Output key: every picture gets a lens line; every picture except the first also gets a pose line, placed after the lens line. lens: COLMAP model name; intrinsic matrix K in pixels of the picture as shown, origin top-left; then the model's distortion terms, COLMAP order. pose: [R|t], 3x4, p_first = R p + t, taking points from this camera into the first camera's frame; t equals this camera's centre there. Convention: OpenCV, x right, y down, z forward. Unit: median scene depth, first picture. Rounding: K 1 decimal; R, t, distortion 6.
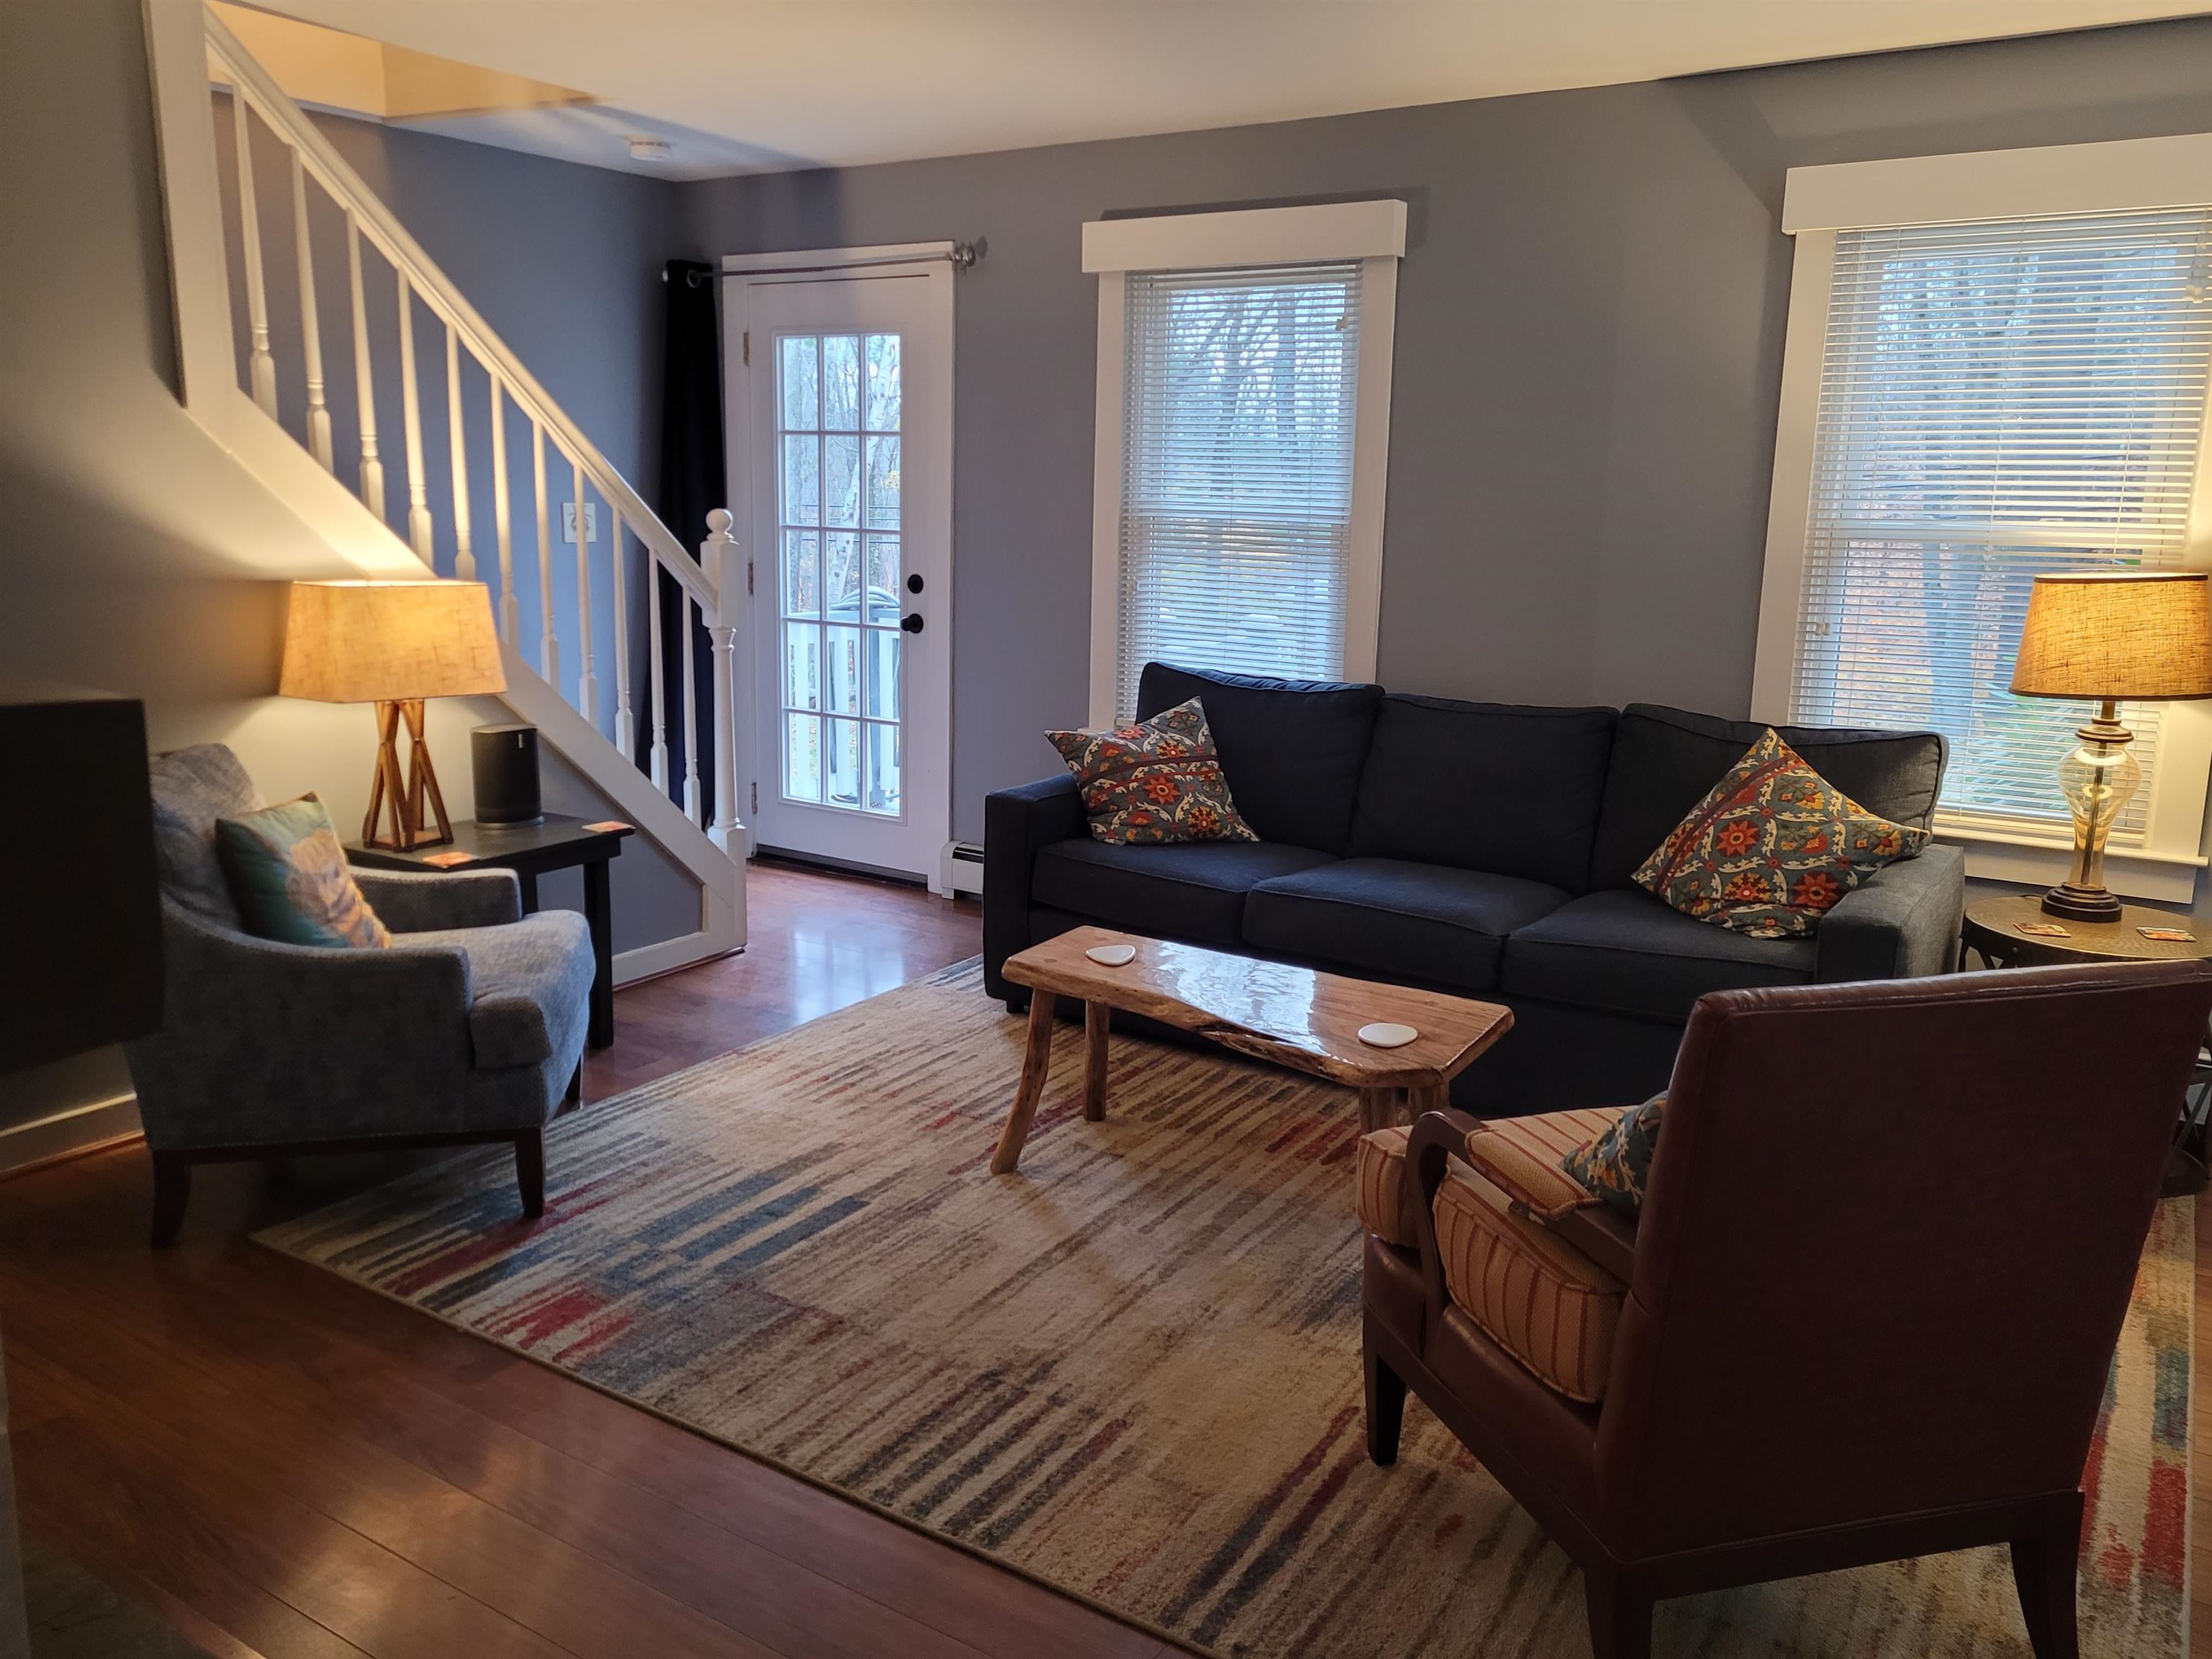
lens RADIAL K [[1717.8, 0, 1093.3], [0, 1717.8, 824.4], [0, 0, 1]] dist [0.045625, -0.038078]
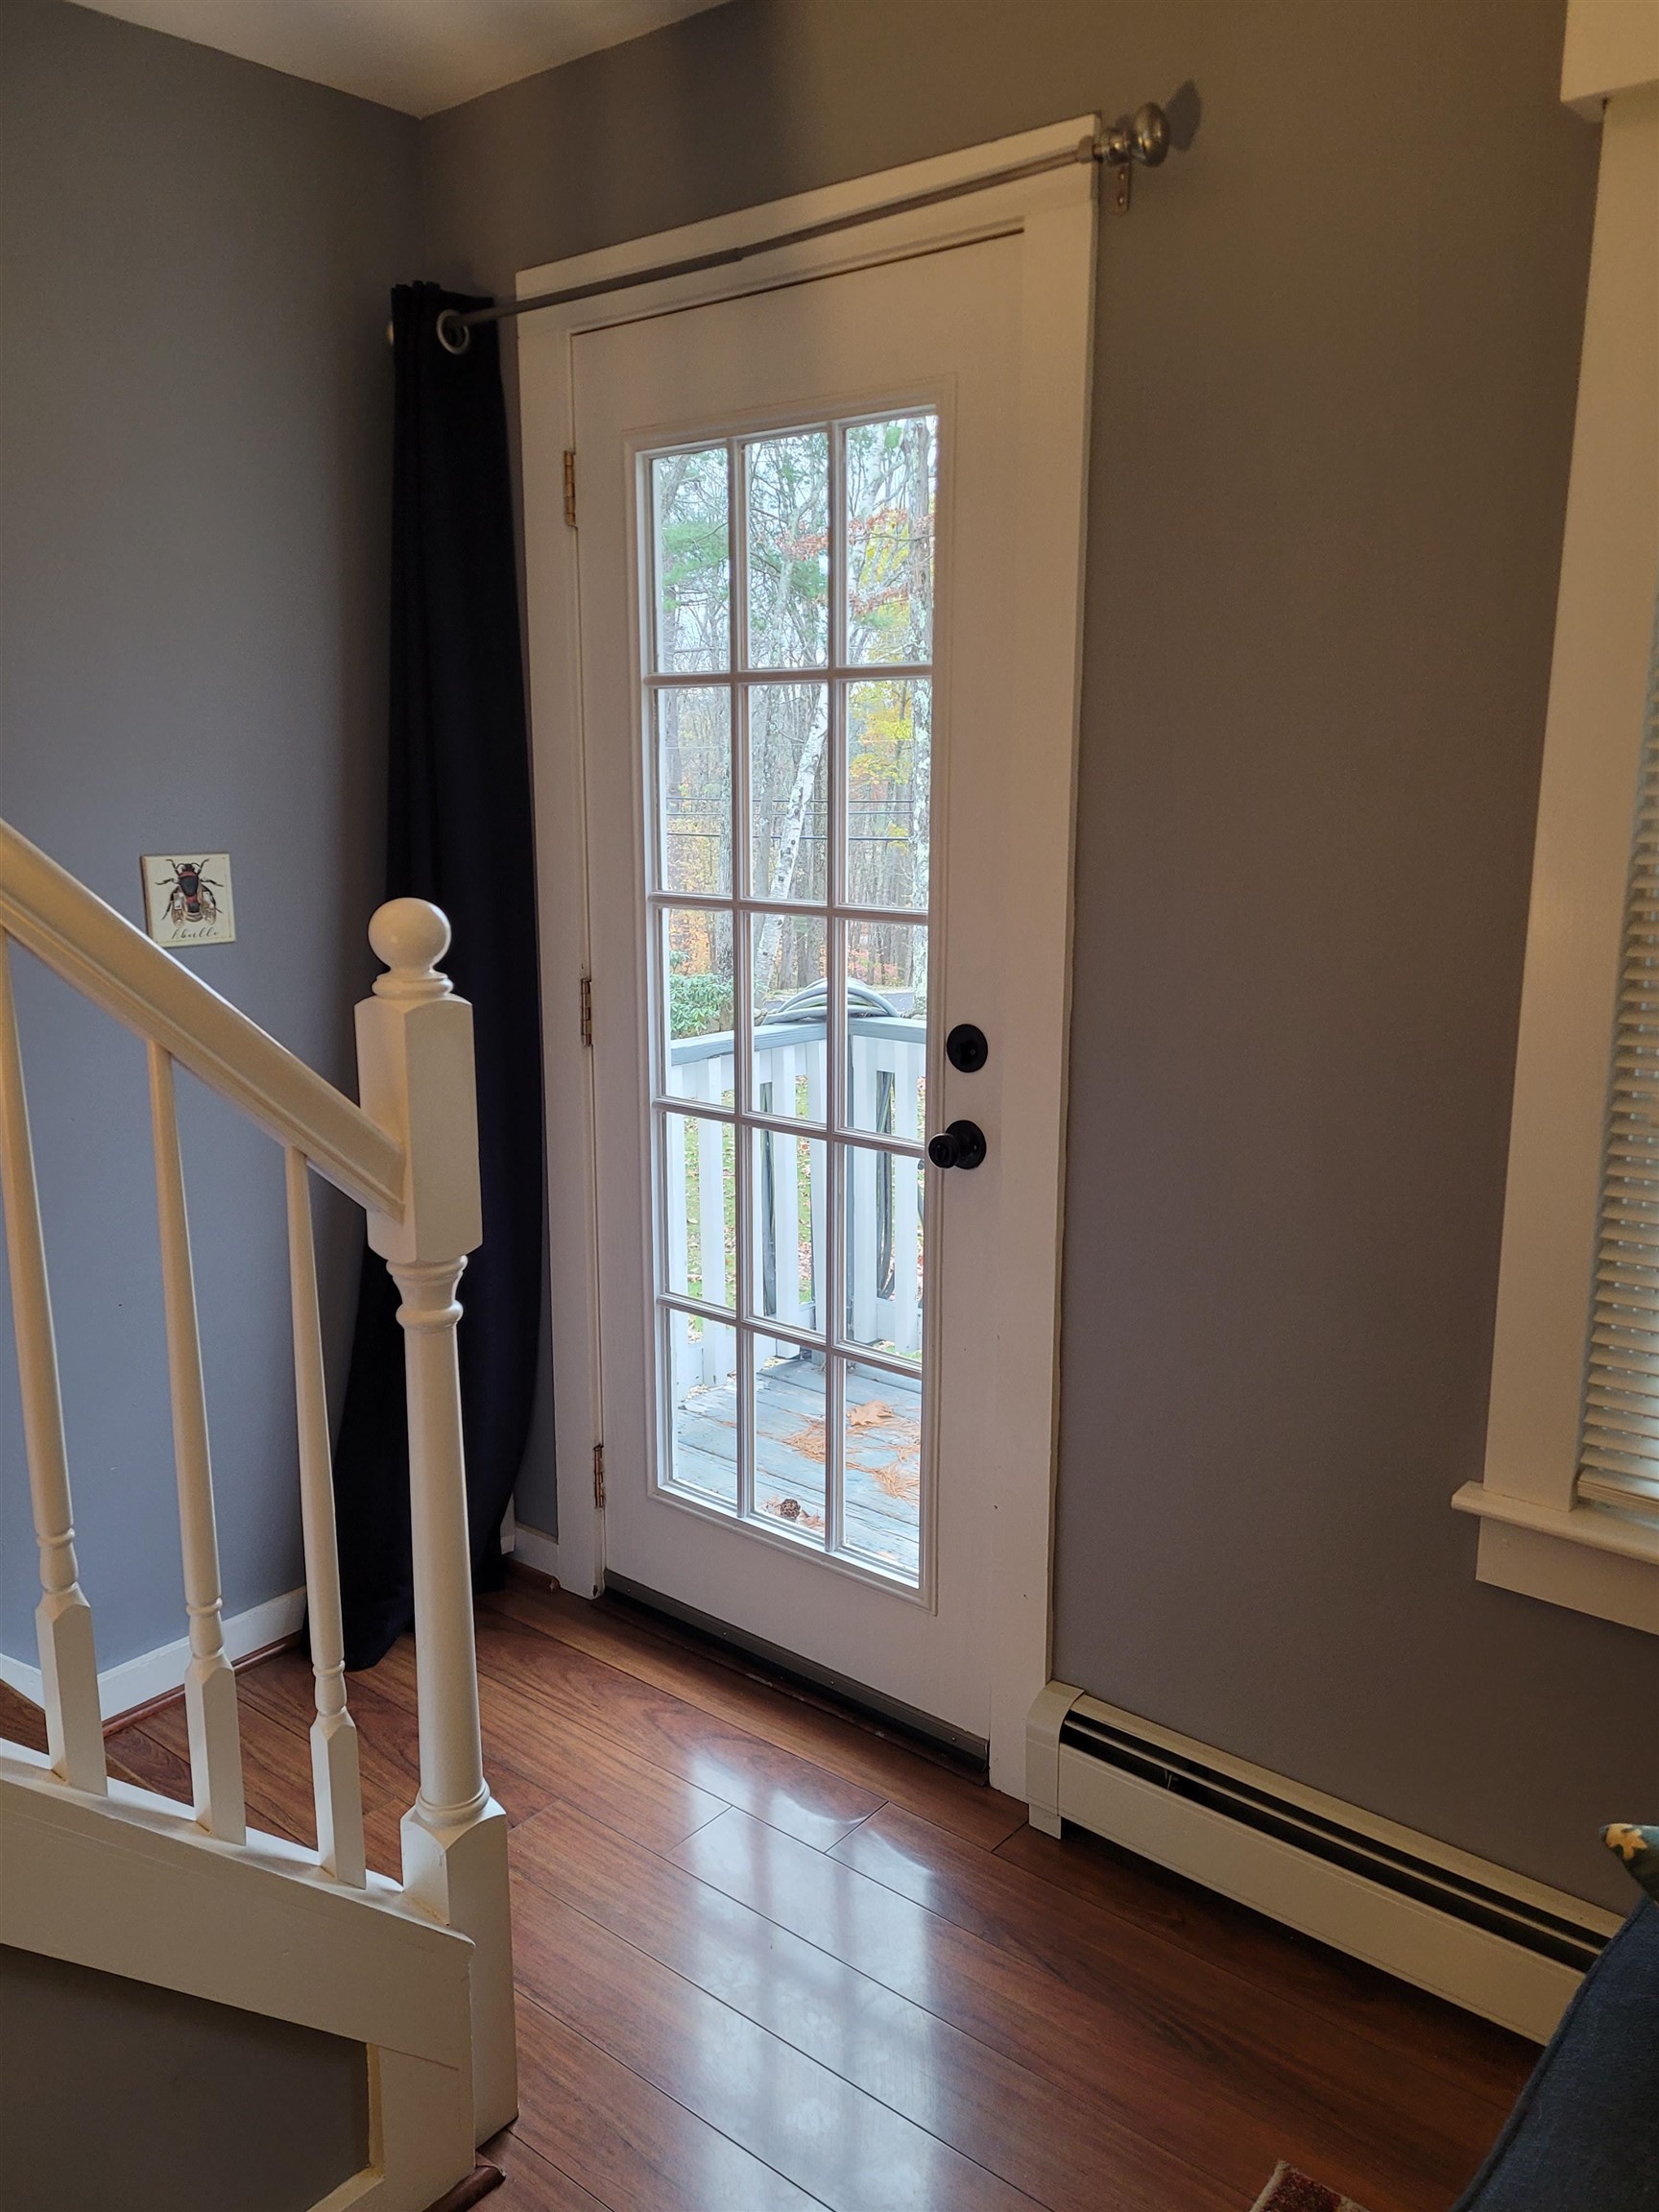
lens RADIAL K [[1717.8, 0, 826.1], [0, 1717.8, 1089.8], [0, 0, 1]] dist [0.045625, -0.038078]
pose [[0.991054, 0.002356, -0.133438, -0.087296], [-0.003625, 0.999951, -0.009265, -0.133230], [0.133410, 0.009666, 0.991014, 0.636021]]
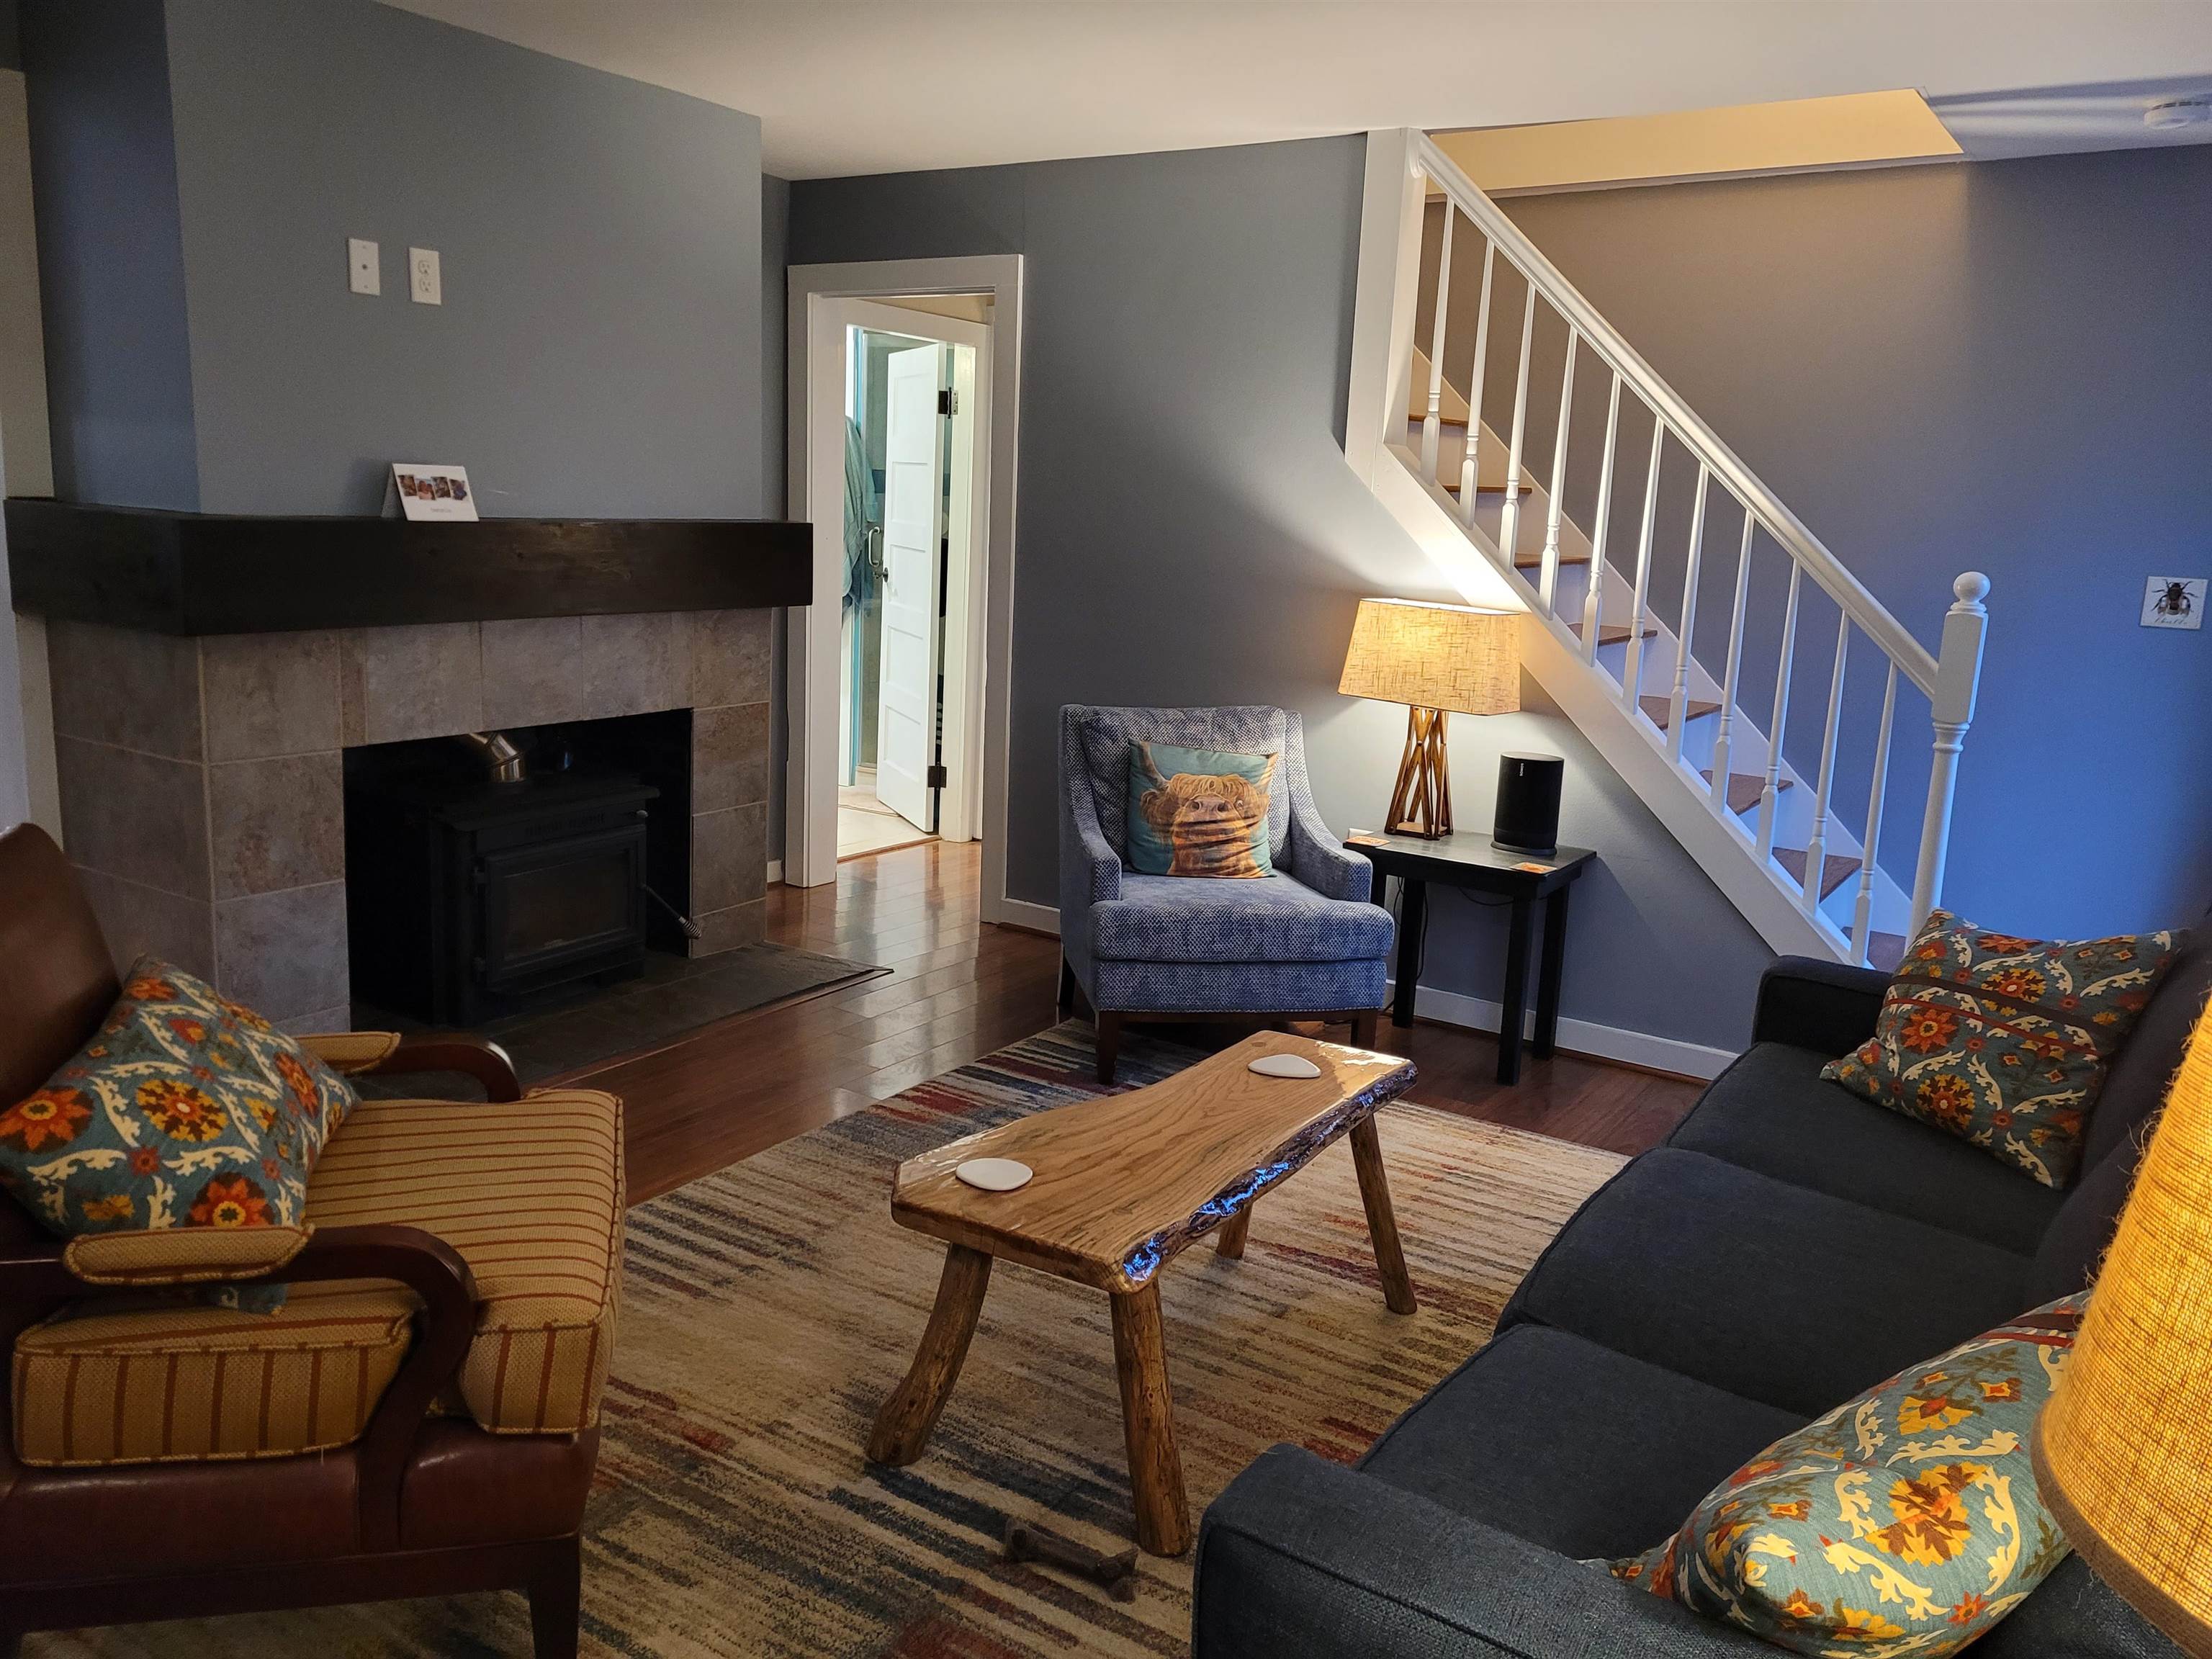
lens RADIAL K [[1717.8, 0, 1117.0], [0, 1717.8, 819.1], [0, 0, 1]] dist [0.045625, -0.038078]
pose [[-0.013889, 0.173995, -0.984649, 0.533153], [-0.251230, 0.952547, 0.171866, -0.104094], [0.967828, 0.249761, 0.030483, 0.576151]]
